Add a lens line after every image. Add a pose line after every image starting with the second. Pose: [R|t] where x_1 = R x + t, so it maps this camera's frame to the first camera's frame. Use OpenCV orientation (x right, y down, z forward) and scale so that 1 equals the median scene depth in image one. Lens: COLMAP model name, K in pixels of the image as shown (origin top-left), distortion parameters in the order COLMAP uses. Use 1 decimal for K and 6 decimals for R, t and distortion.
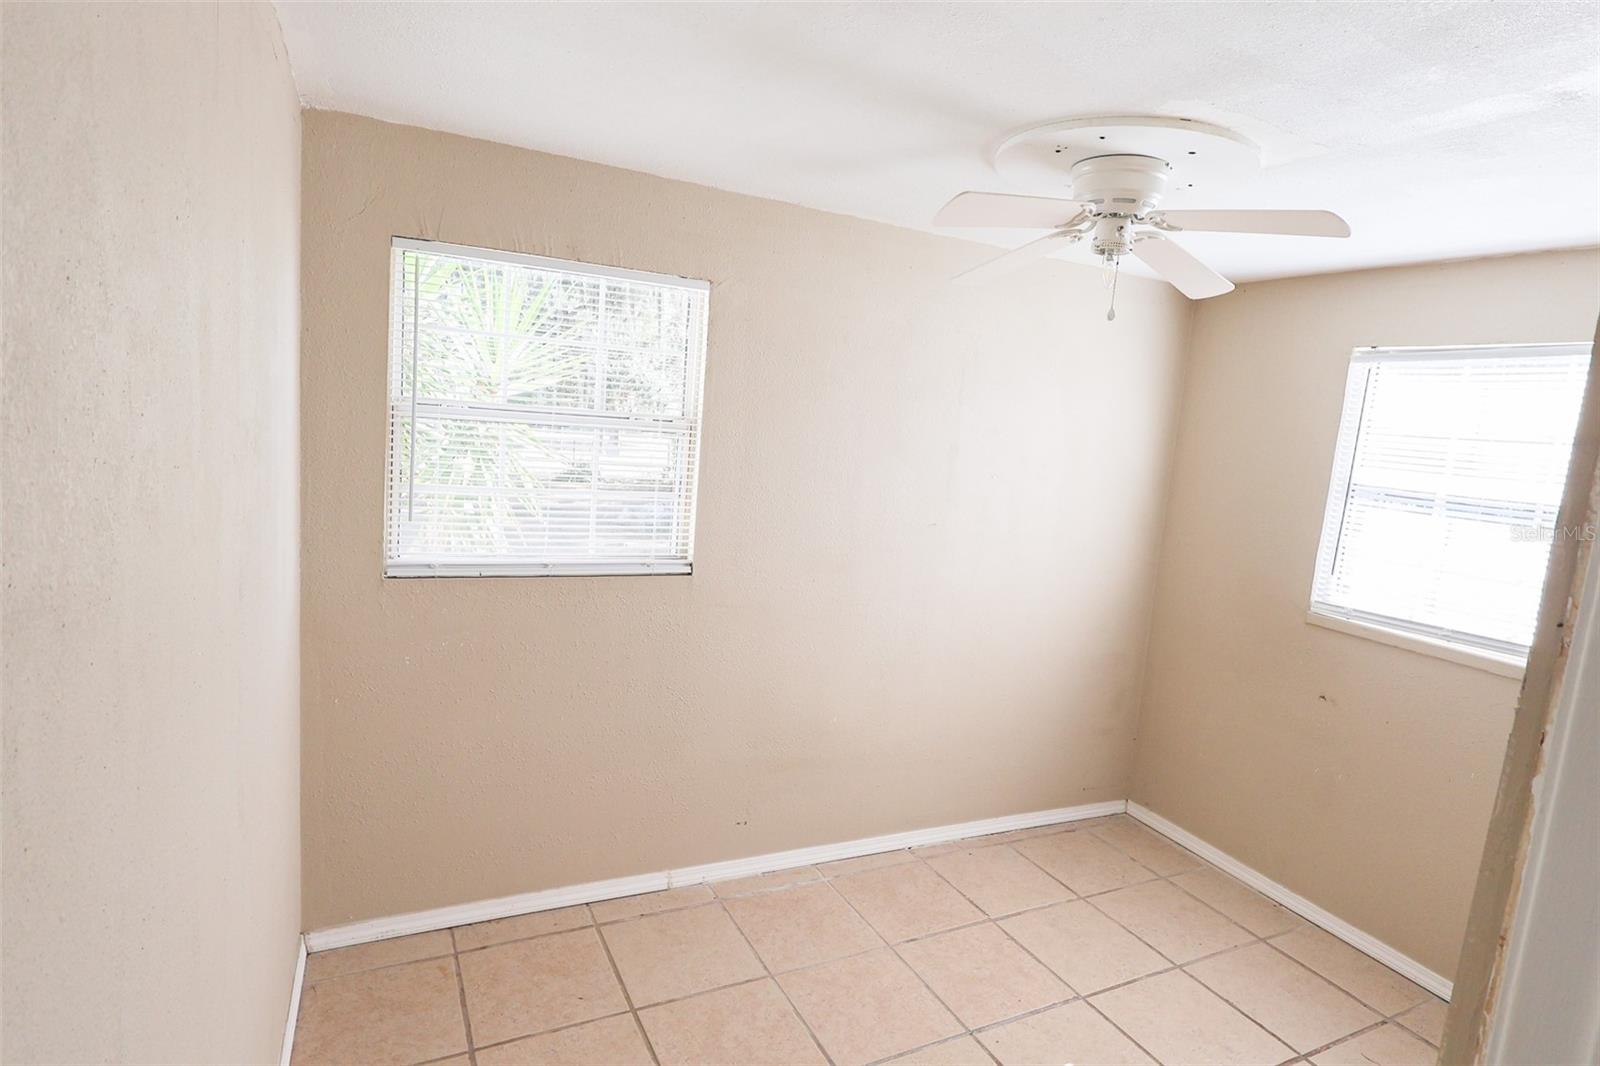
lens RADIAL K [[862.7, 0, 799.5], [0, 862.7, 534.0], [0, 0, 1]] dist [0.006992, 0.000947]
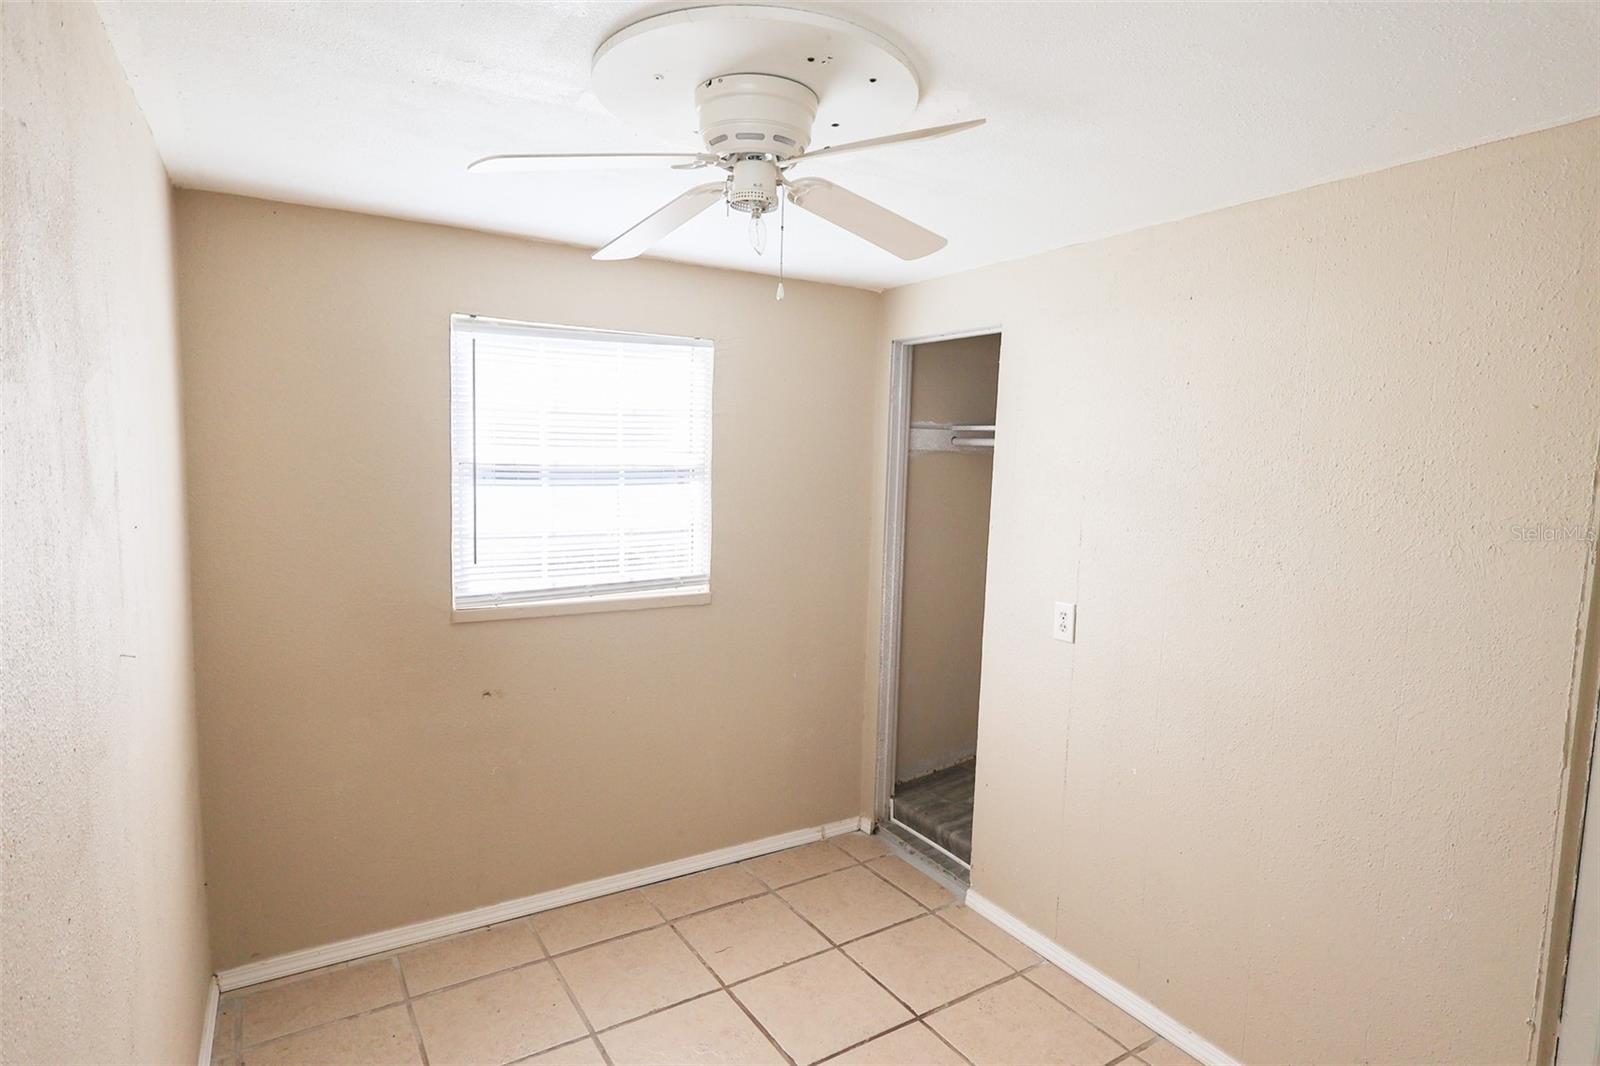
lens RADIAL K [[862.7, 0, 799.1], [0, 862.7, 537.5], [0, 0, 1]] dist [0.006992, 0.000947]
pose [[-0.086283, -0.185137, 0.978918, -0.322689], [0.111554, 0.974607, 0.194154, -0.125814], [-0.990005, 0.125955, -0.063440, 0.747212]]
